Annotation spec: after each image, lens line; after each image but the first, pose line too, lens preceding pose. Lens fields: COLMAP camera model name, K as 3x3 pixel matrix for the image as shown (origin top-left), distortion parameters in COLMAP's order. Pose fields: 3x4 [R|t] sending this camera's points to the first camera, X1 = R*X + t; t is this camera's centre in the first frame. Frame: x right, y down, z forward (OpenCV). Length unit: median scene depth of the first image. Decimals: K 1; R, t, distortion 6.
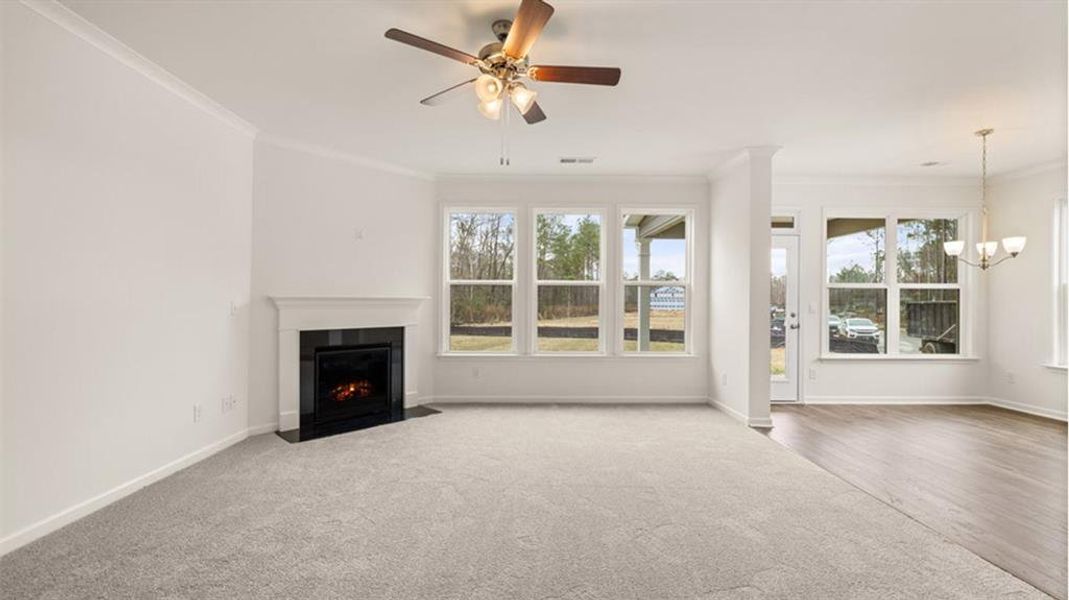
lens RADIAL K [[447.0, 0, 534.9], [0, 447.0, 299.9], [0, 0, 1]] dist [0.000915, 0.001166]
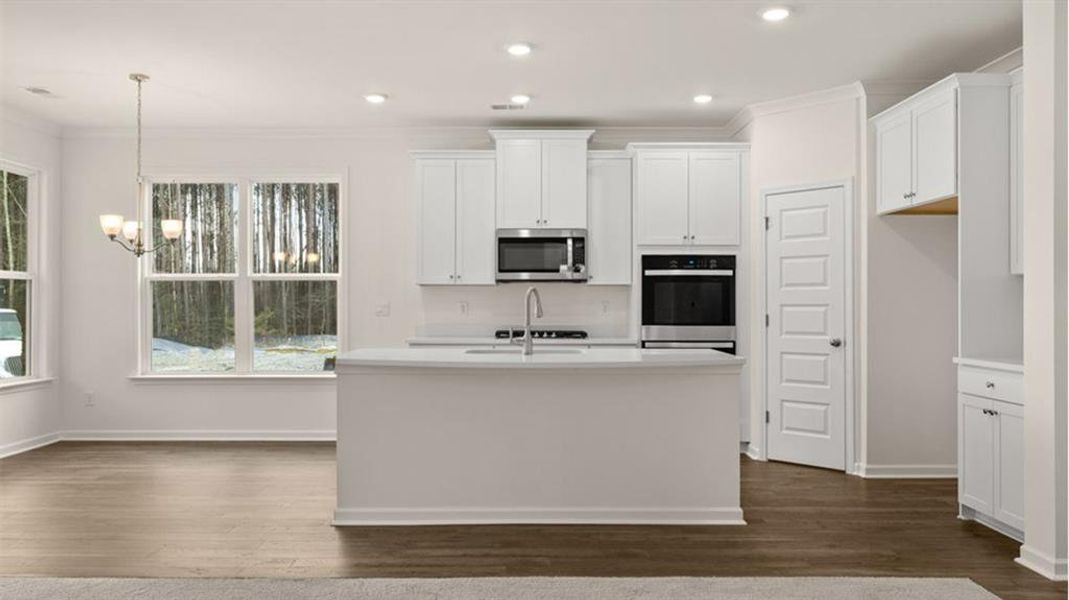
lens RADIAL K [[784.8, 0, 530.8], [0, 784.8, 301.7], [0, 0, 1]] dist [-0.007479, 0.001834]
pose [[0.017425, -0.002924, 0.999844, -0.234108], [-0.006096, 0.999977, 0.003030, 0.000491], [-0.999830, -0.006148, 0.017407, 0.221769]]
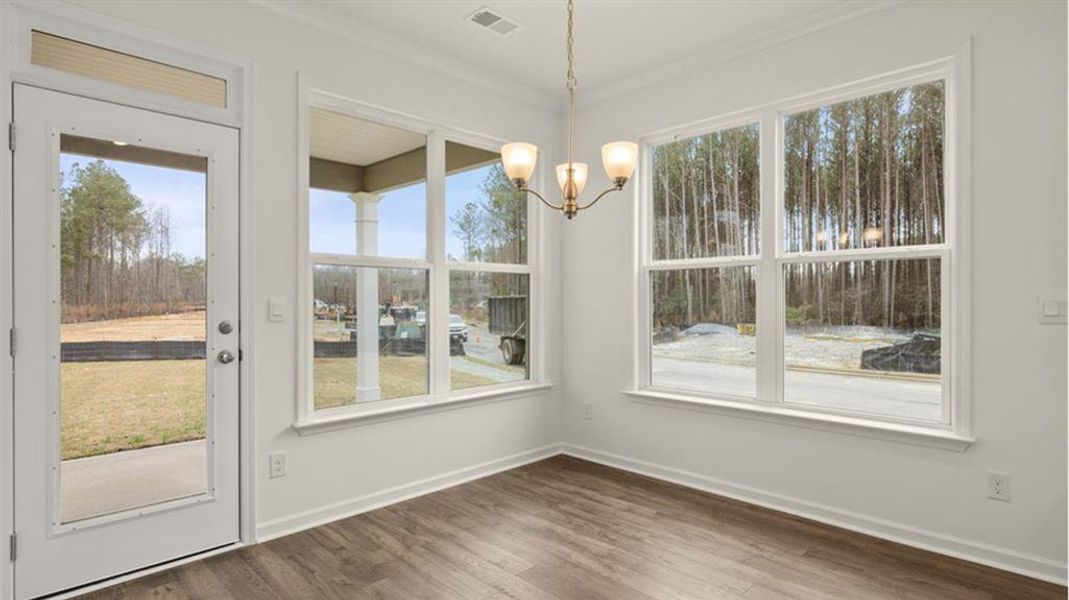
lens RADIAL K [[546.5, 0, 535.8], [0, 546.5, 304.3], [0, 0, 1]] dist [0.000511, -0.000429]
pose [[0.717692, -0.013283, 0.696234, 0.438737], [0.001664, 0.999848, 0.017360, 0.004606], [-0.696359, -0.011300, 0.717605, 0.462800]]
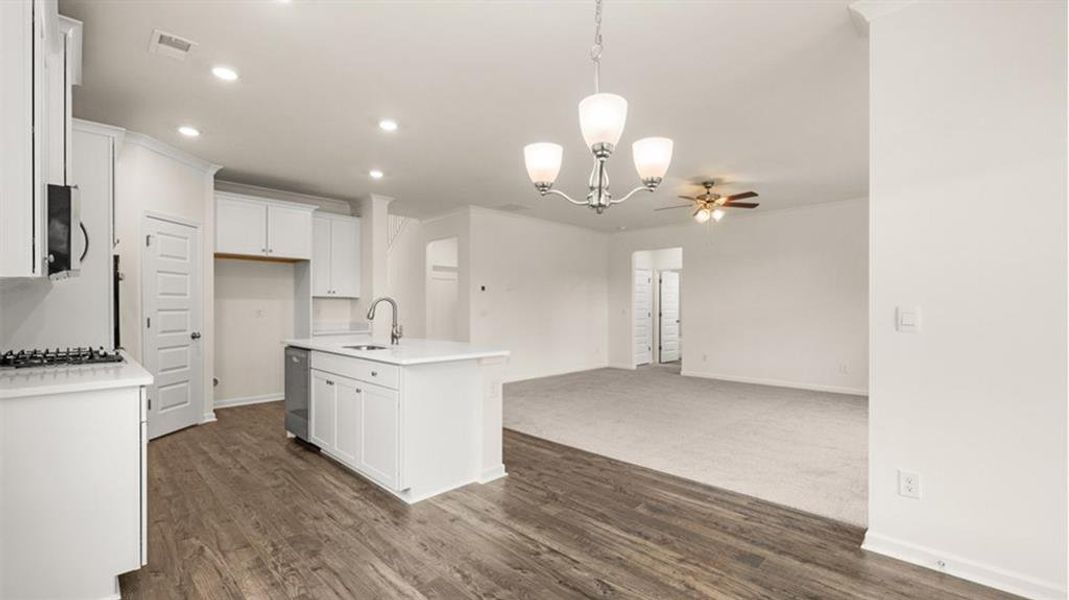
lens RADIAL K [[447.0, 0, 531.5], [0, 447.0, 303.6], [0, 0, 1]] dist [0.000915, 0.001166]
pose [[-0.712610, -0.016733, -0.701361, 0.942456], [-0.003780, 0.999793, -0.020012, 0.008659], [0.701550, -0.011610, -0.712525, 0.885351]]
